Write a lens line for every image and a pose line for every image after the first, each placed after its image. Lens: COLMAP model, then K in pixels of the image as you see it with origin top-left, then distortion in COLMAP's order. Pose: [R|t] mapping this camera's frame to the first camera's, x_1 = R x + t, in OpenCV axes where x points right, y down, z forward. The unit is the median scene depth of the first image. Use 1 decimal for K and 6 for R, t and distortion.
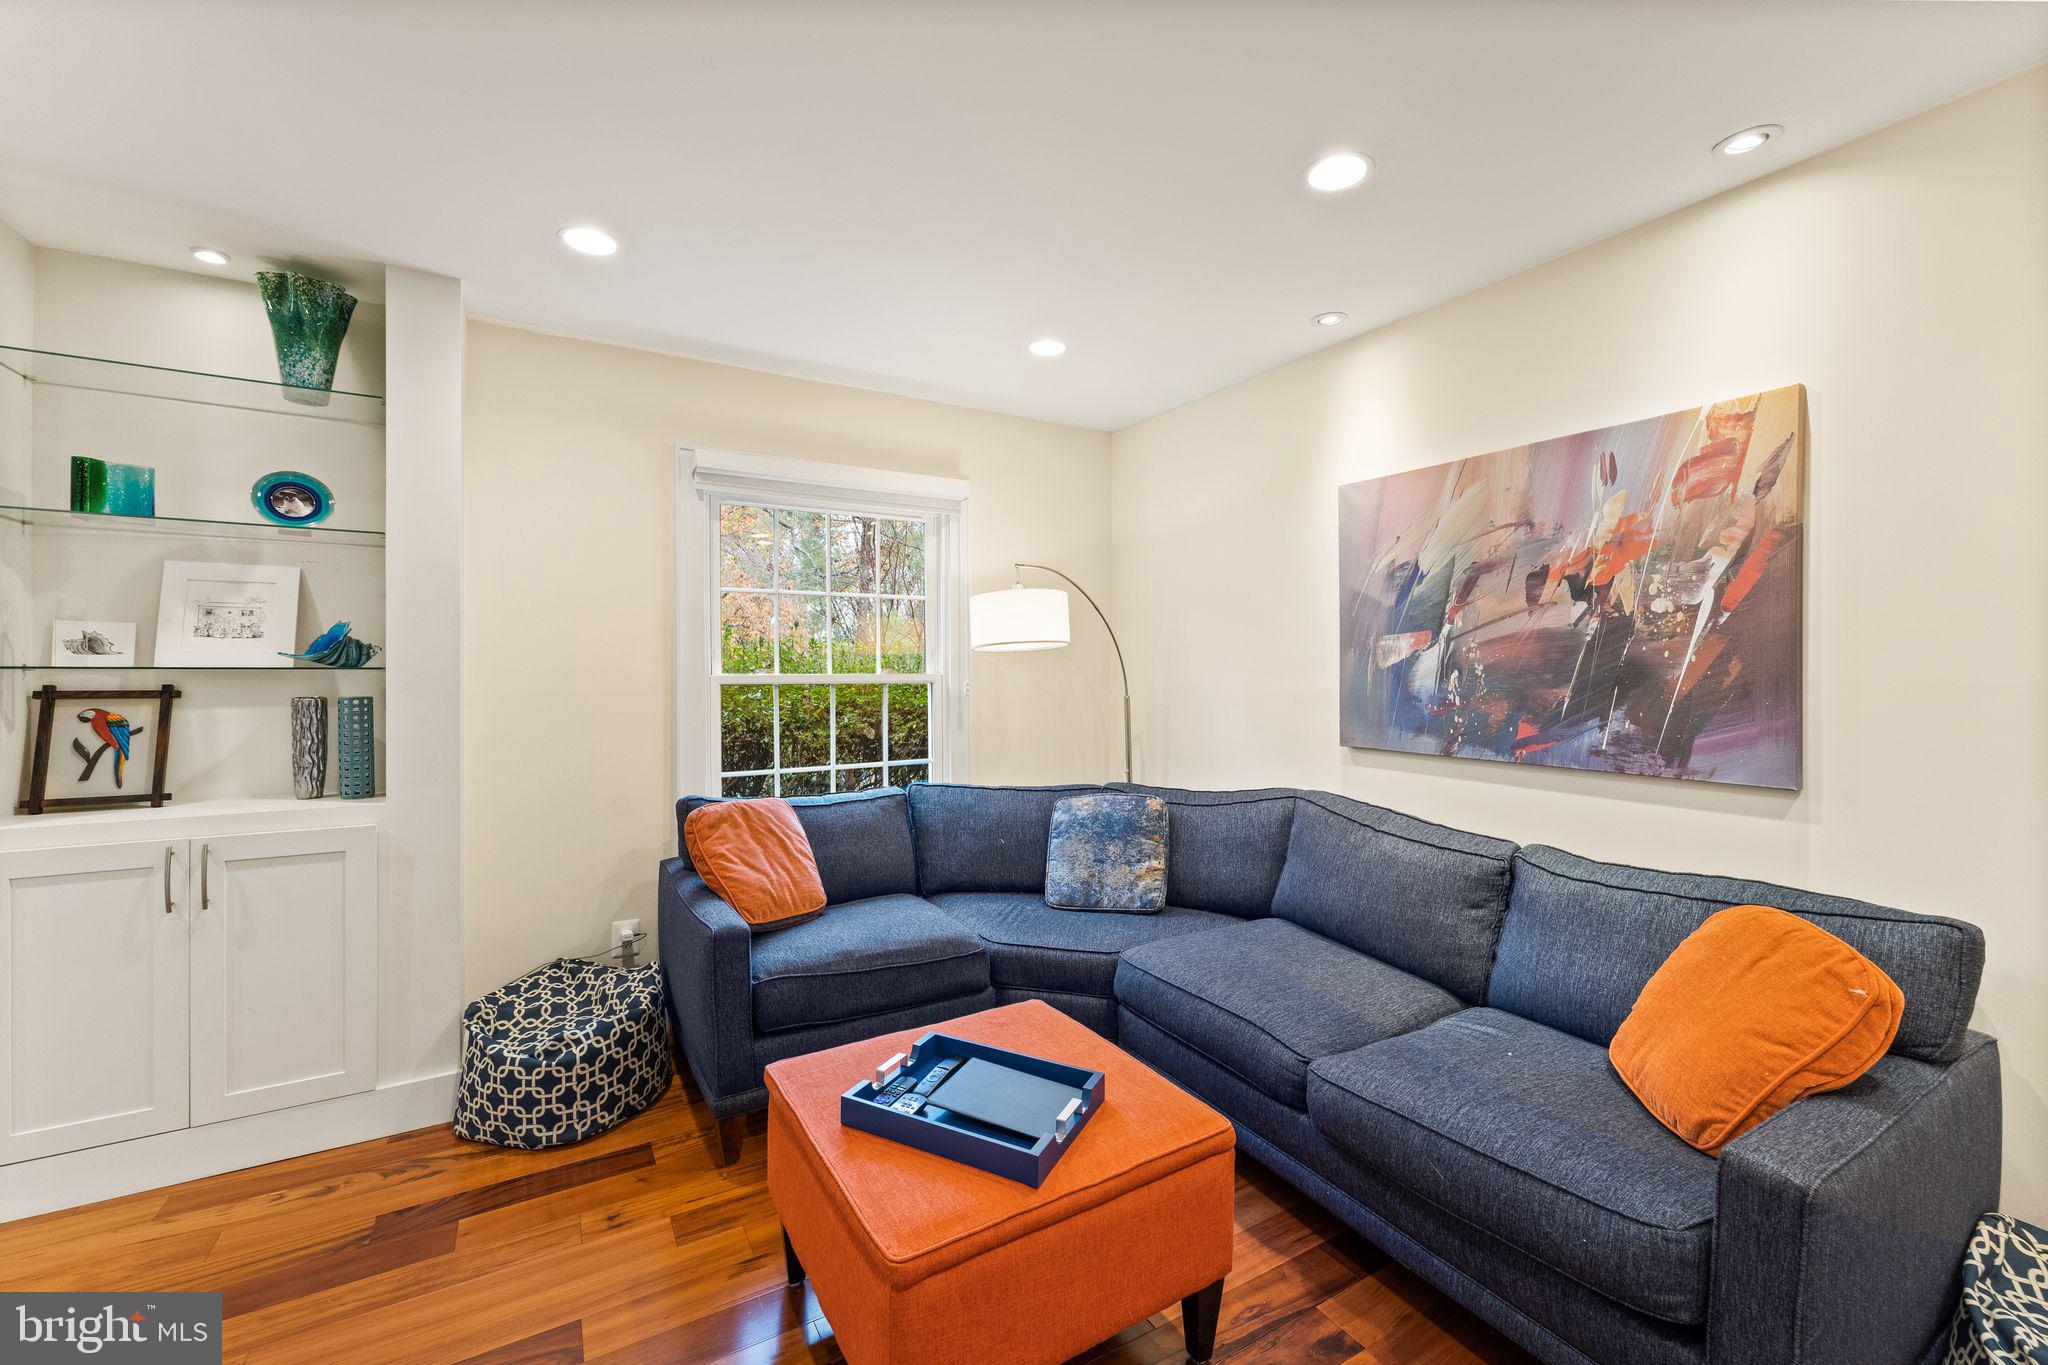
lens RADIAL K [[826.6, 0, 1028.9], [0, 826.6, 671.3], [0, 0, 1]] dist [0.002708, -0.000932]
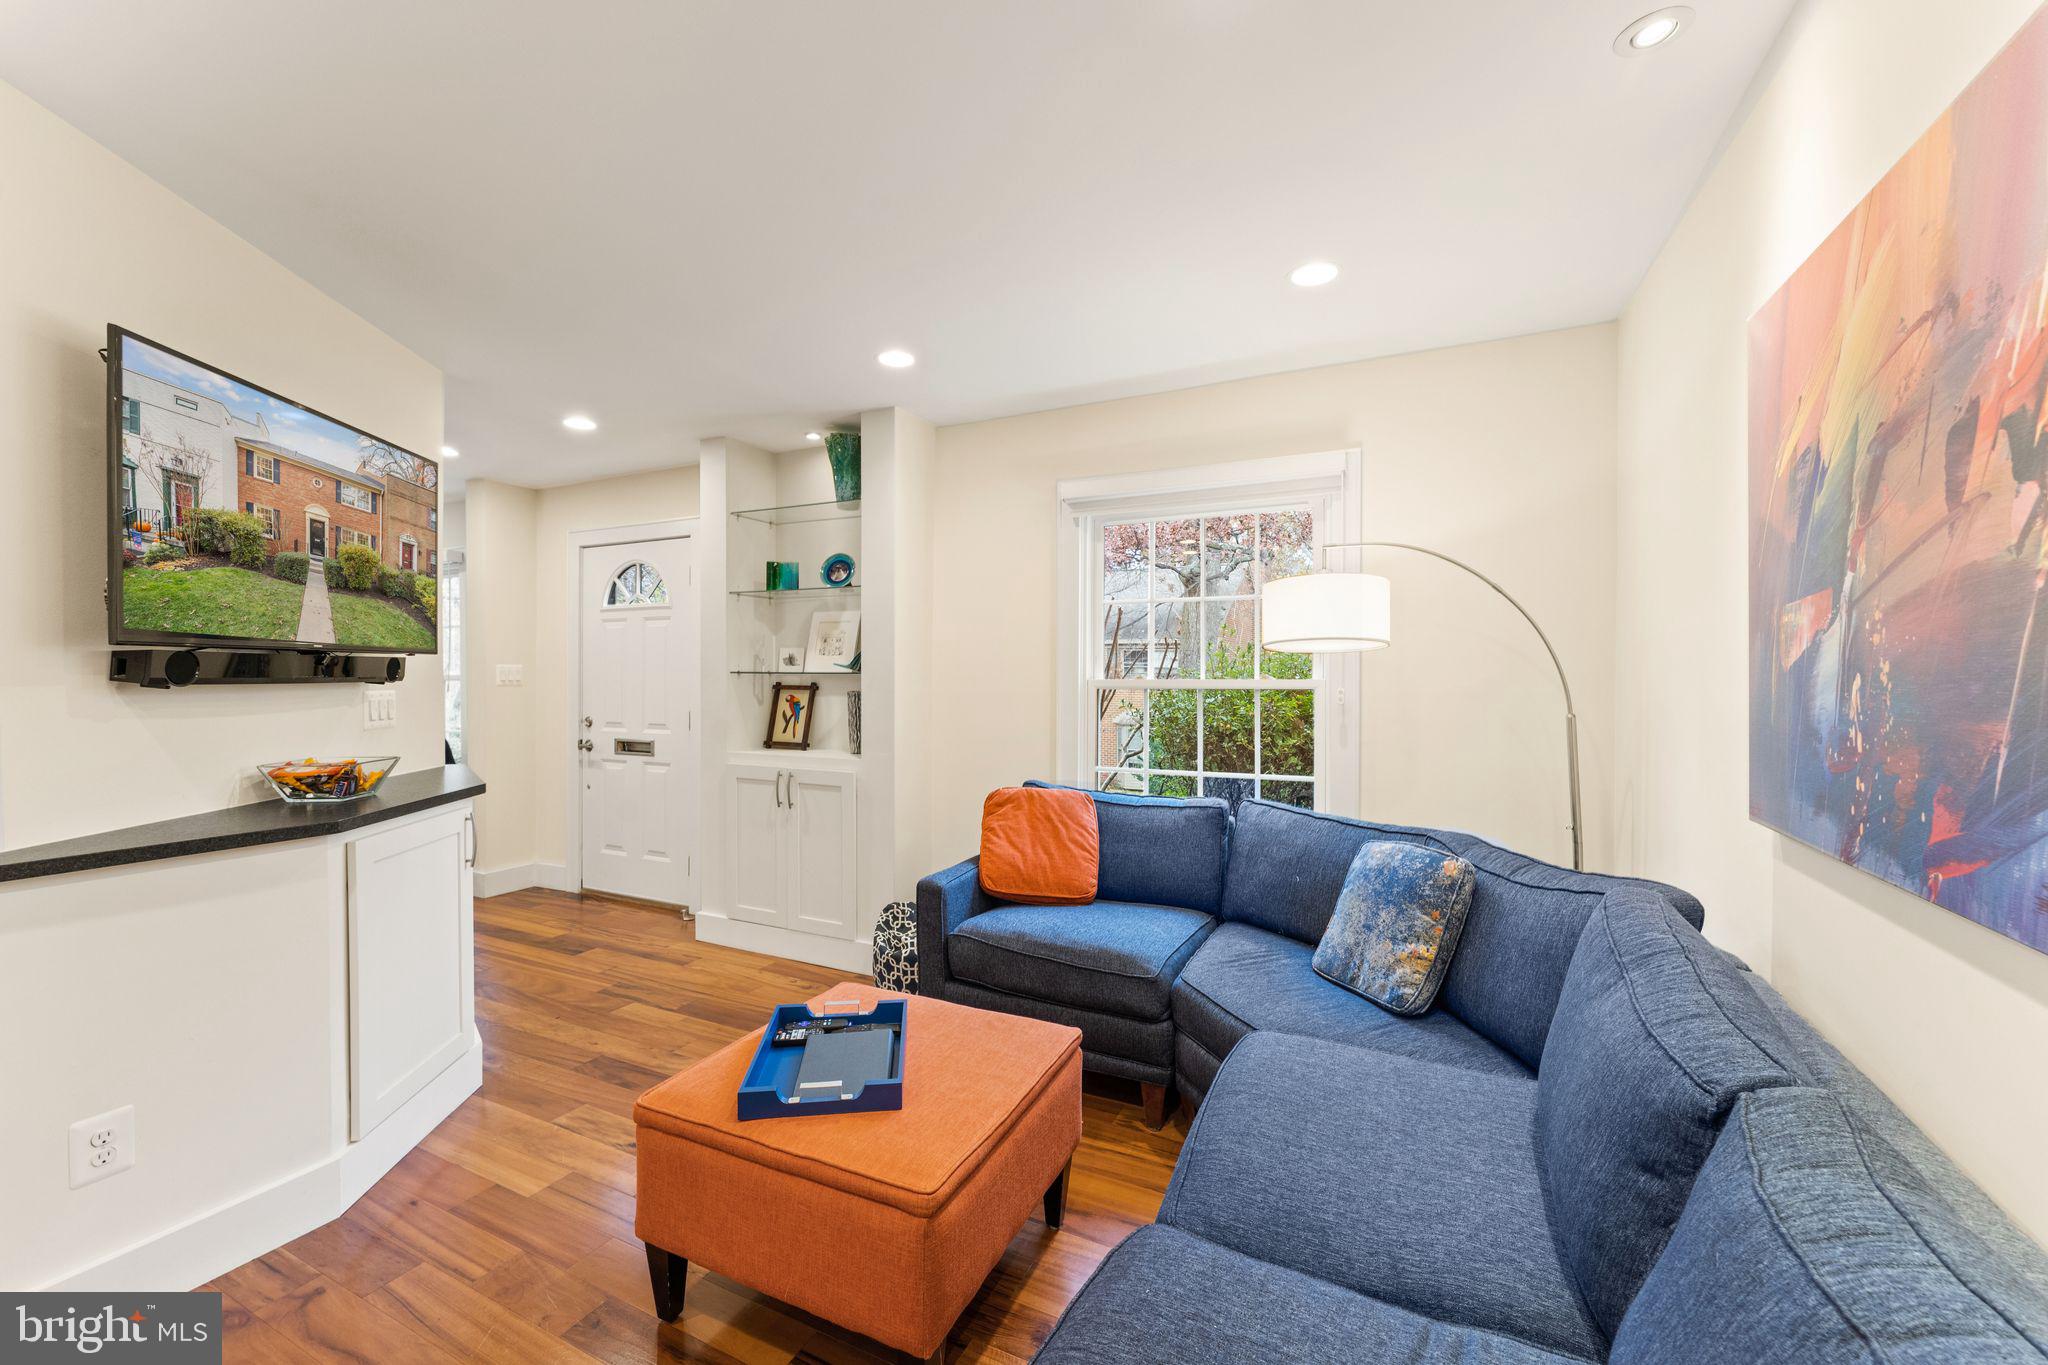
lens RADIAL K [[826.6, 0, 1021.6], [0, 826.6, 682.7], [0, 0, 1]] dist [0.002708, -0.000932]
pose [[0.544683, 0.008141, -0.838603, 0.679925], [-0.004531, 0.999967, 0.006765, 0.002680], [0.838630, 0.000115, 0.544702, 0.402318]]
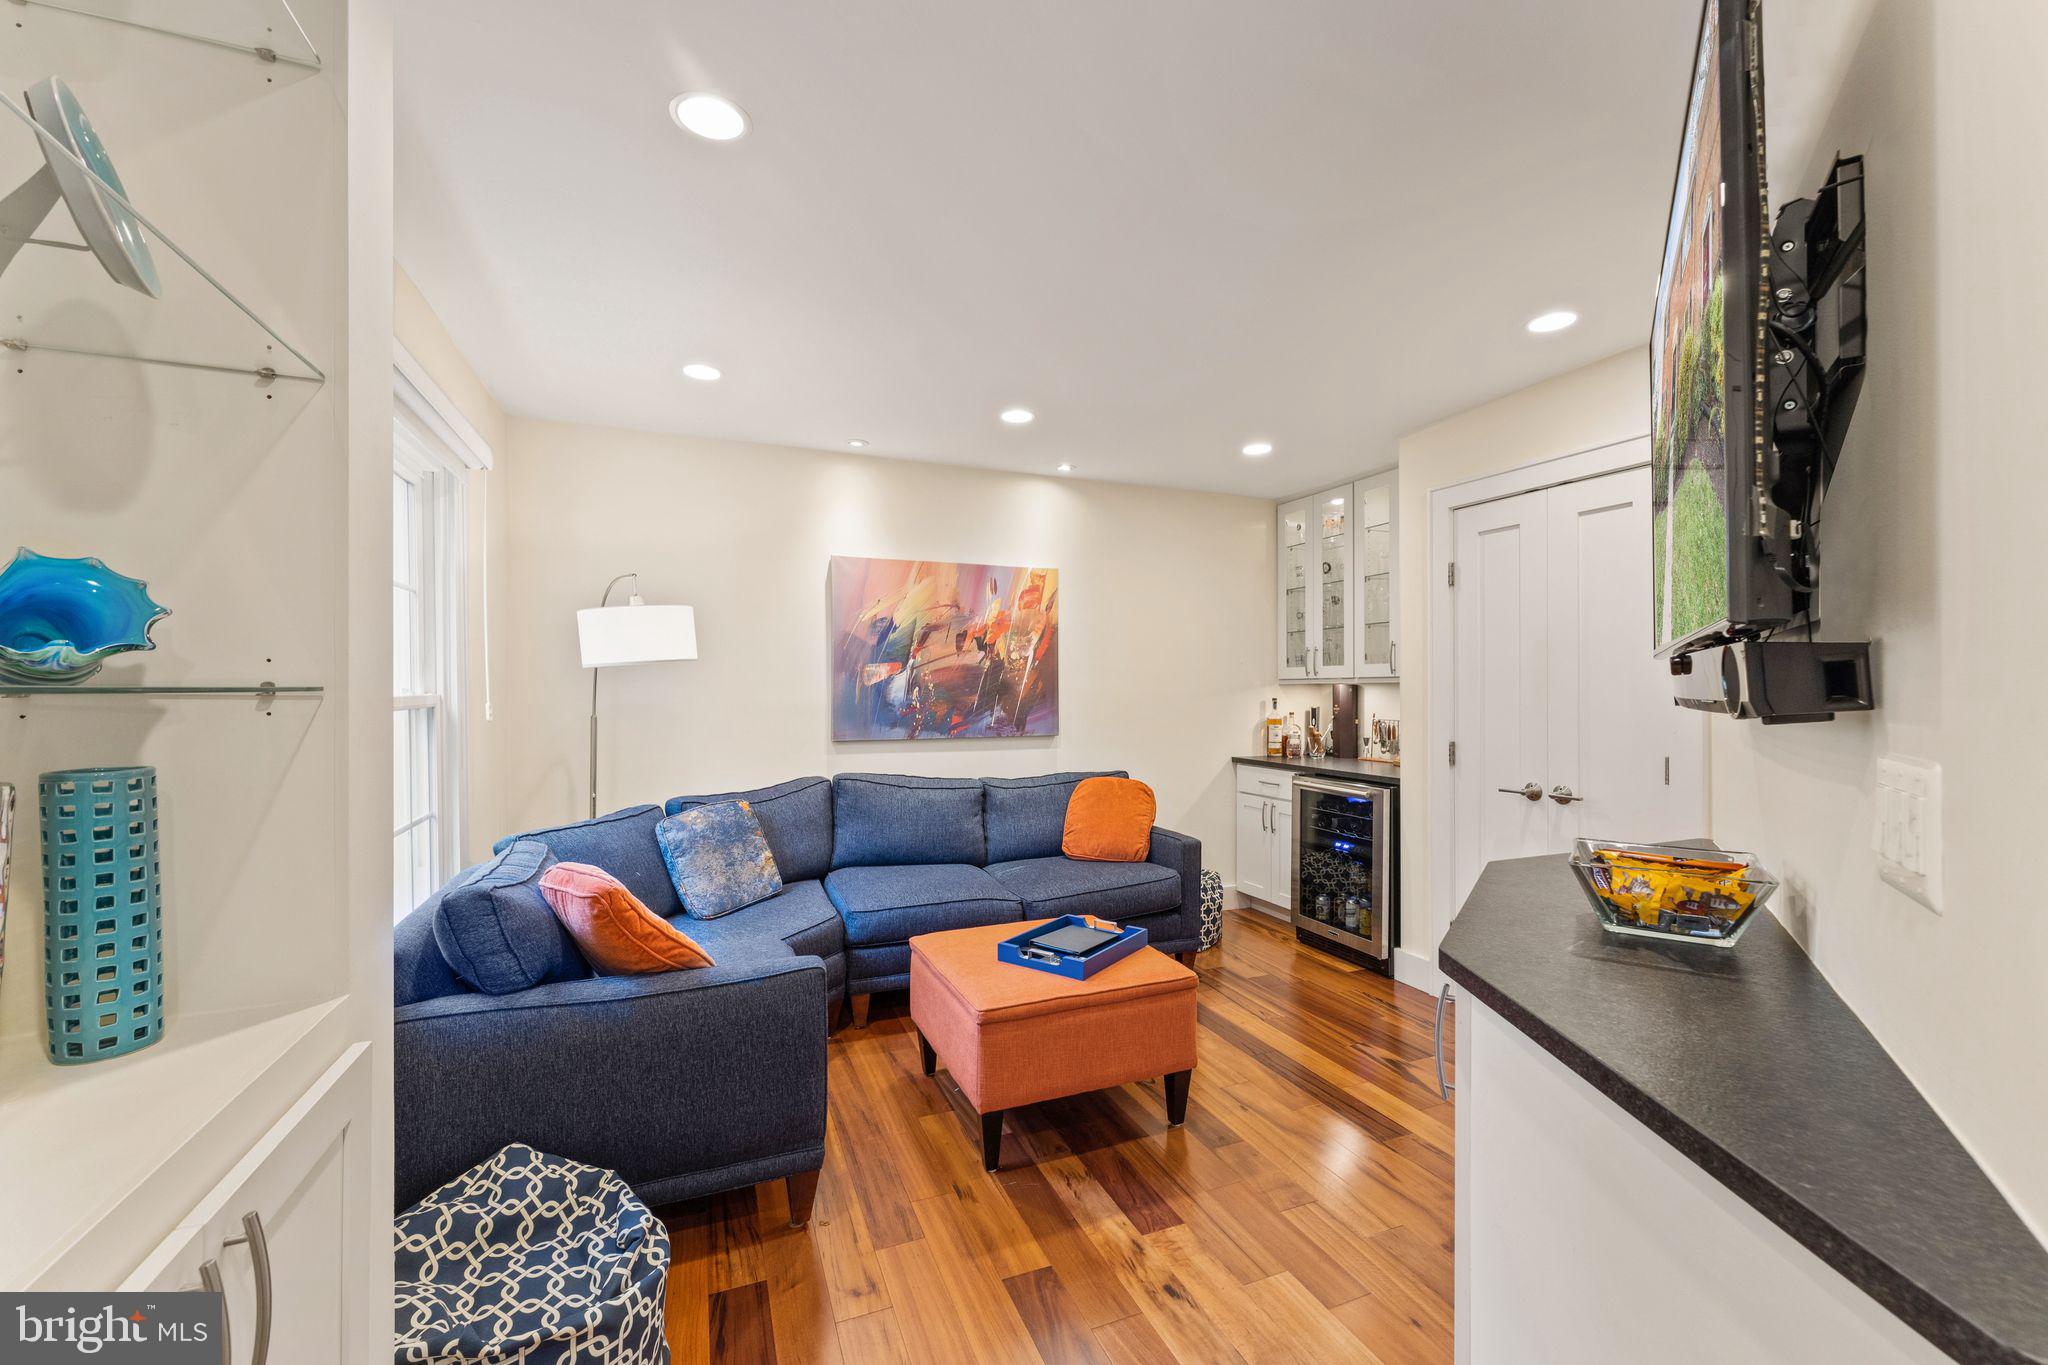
lens RADIAL K [[826.6, 0, 1019.3], [0, 826.6, 685.2], [0, 0, 1]] dist [0.002708, -0.000932]
pose [[0.153586, -0.001230, 0.988134, -1.155439], [0.007377, 0.999973, 0.000098, -0.003488], [-0.988108, 0.007274, 0.153591, 0.571114]]
